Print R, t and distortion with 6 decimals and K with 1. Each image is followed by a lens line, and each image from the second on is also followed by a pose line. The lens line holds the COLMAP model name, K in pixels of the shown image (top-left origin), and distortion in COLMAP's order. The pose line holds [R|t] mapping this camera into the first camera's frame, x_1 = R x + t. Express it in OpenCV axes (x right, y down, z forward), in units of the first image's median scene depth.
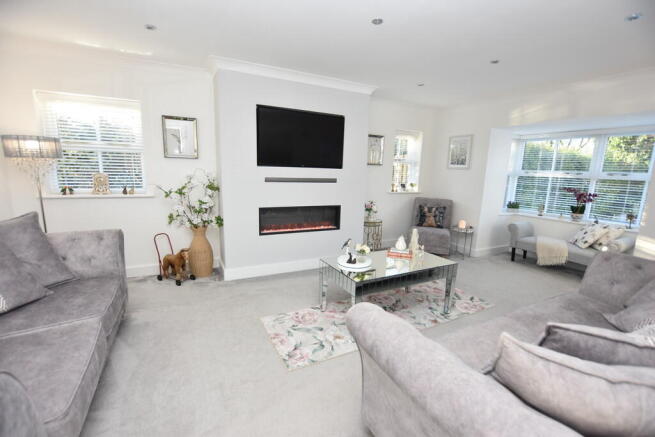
lens RADIAL K [[290.4, 0, 329.1], [0, 290.4, 224.7], [0, 0, 1]] dist [-0.023398, -0.000027]
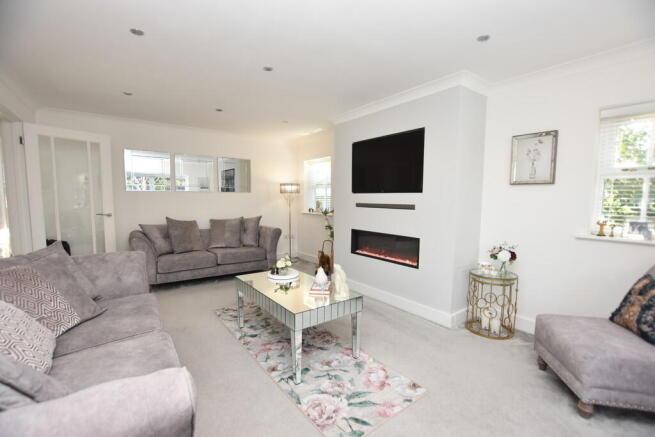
lens RADIAL K [[290.4, 0, 329.1], [0, 290.4, 224.7], [0, 0, 1]] dist [-0.023398, -0.000027]
pose [[0.157631, 0.059359, -0.985713, 0.888017], [-0.191181, 0.981141, 0.028511, -0.090301], [0.968815, 0.183955, 0.166006, 0.716547]]
